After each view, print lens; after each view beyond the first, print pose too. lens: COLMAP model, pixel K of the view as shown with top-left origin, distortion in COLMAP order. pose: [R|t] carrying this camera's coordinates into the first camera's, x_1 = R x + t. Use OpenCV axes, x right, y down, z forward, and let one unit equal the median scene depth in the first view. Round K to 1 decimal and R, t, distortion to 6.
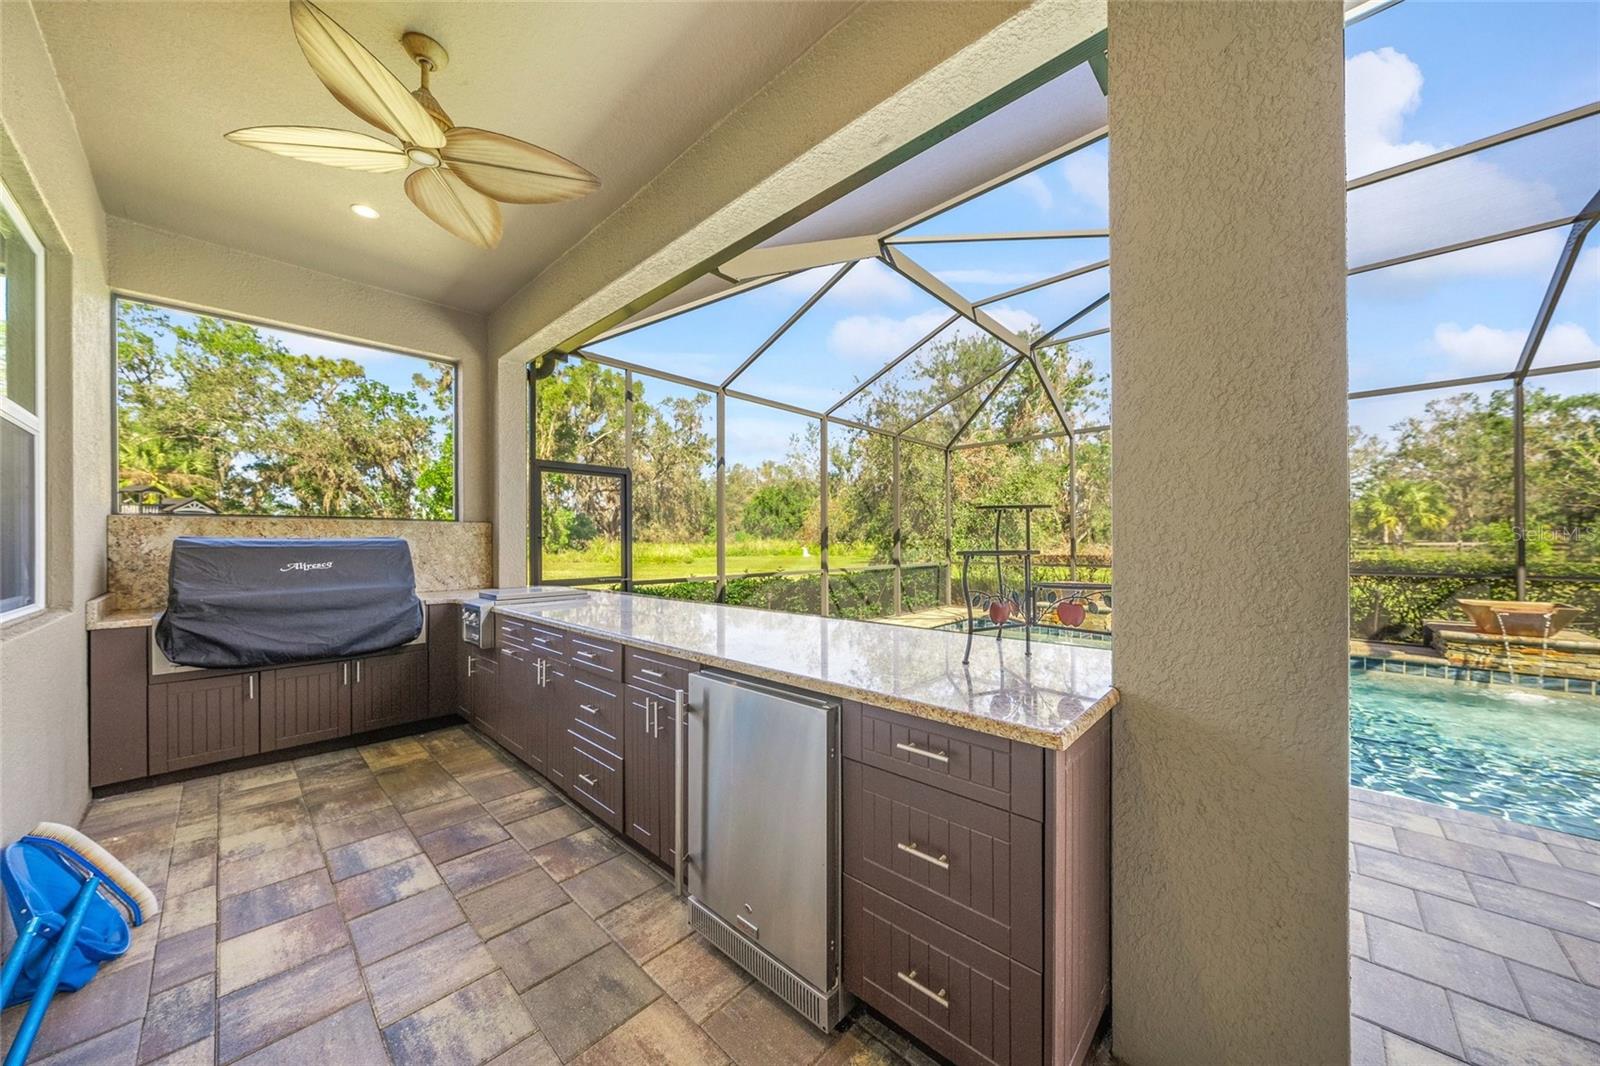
lens RADIAL K [[542.1, 0, 799.1], [0, 542.1, 530.2], [0, 0, 1]] dist [-0.000422, -0.000011]
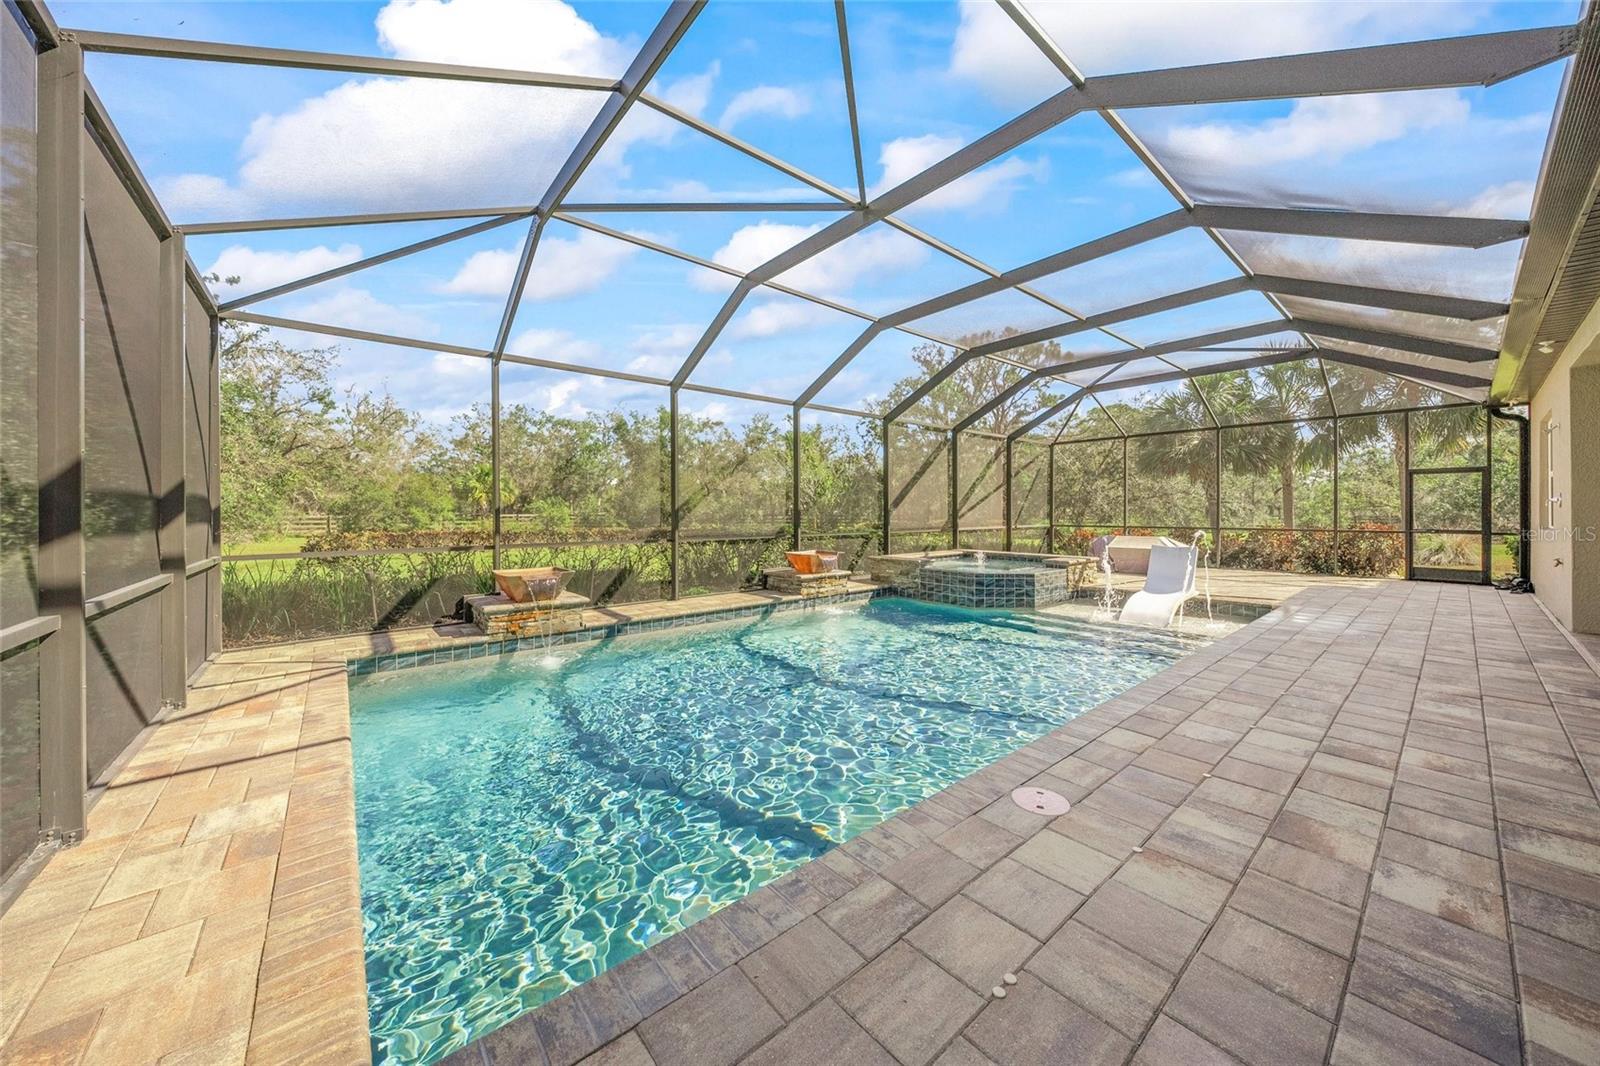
lens RADIAL K [[554.8, 0, 807.9], [0, 554.8, 503.2], [0, 0, 1]] dist [-0.000668, -0.000007]
pose [[0.116114, 0.017049, 0.993090, -0.042326], [-0.016944, 0.999741, -0.015182, 0.004460], [-0.993091, -0.015064, 0.116372, 0.153501]]
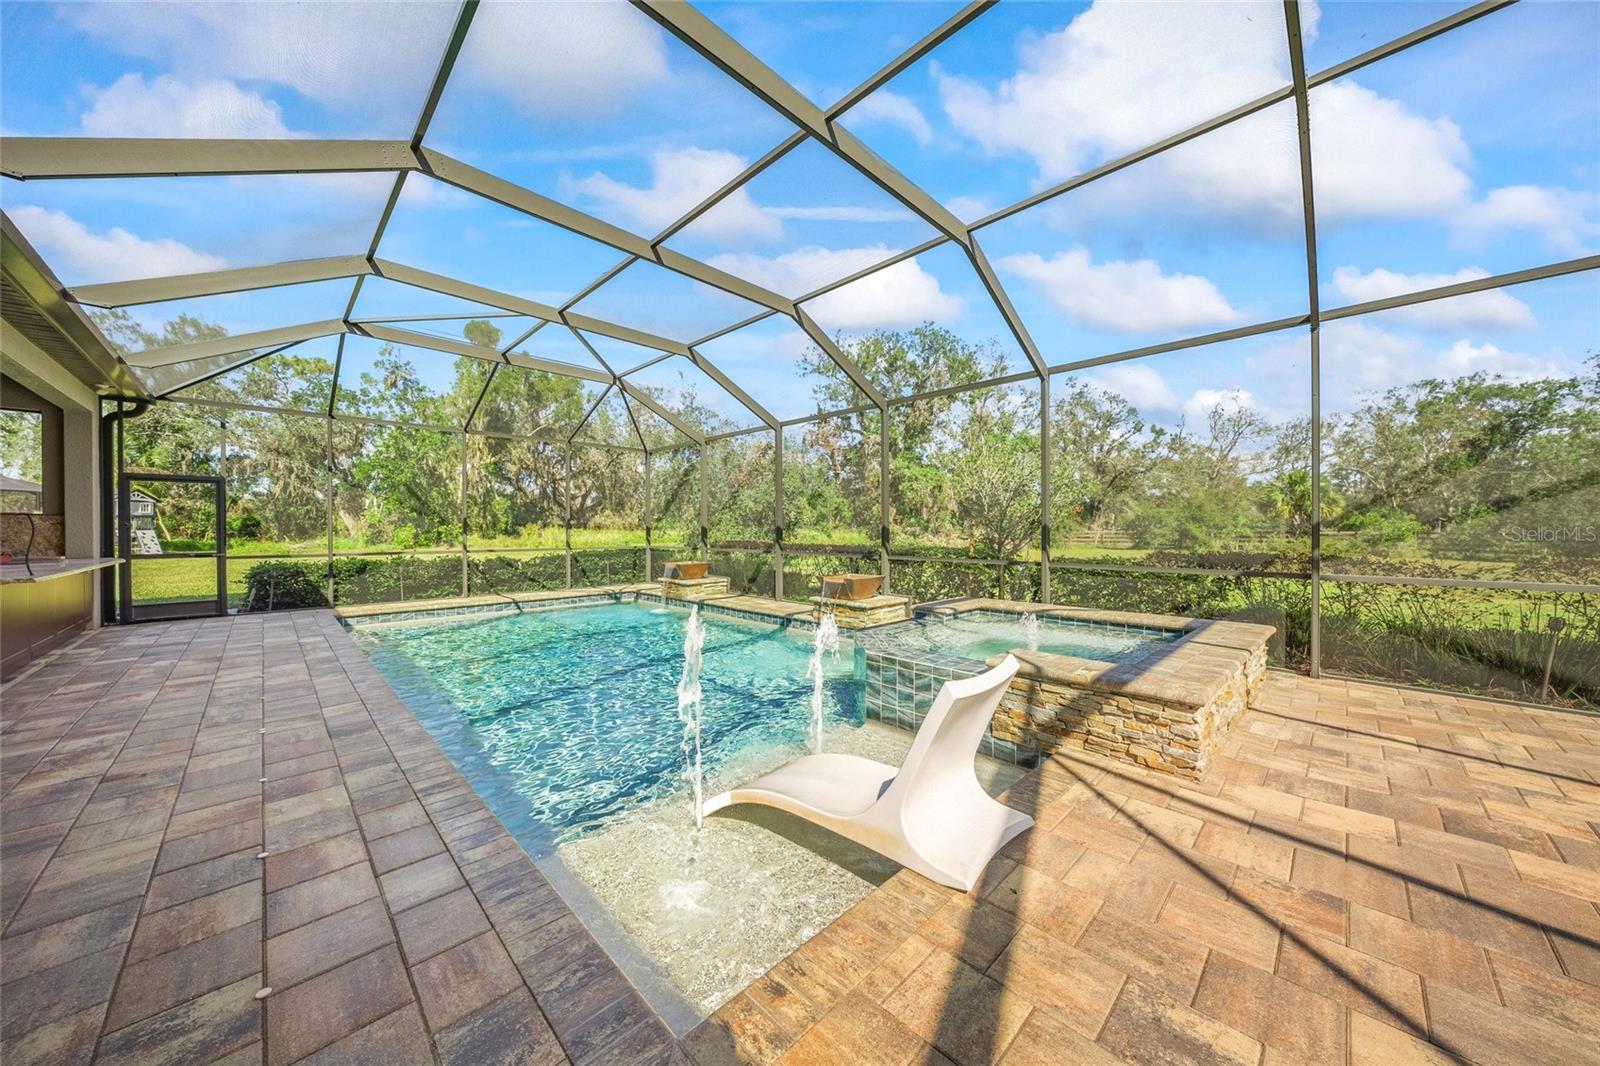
lens RADIAL K [[542.6, 0, 800.0], [0, 542.6, 533.0], [0, 0, 1]] dist [-0.004078, -0.000063]
pose [[0.999156, 0.004863, -0.040794, 0.228296], [-0.003508, 0.999442, 0.033220, -0.004547], [0.040933, -0.033049, 0.998615, -0.071071]]
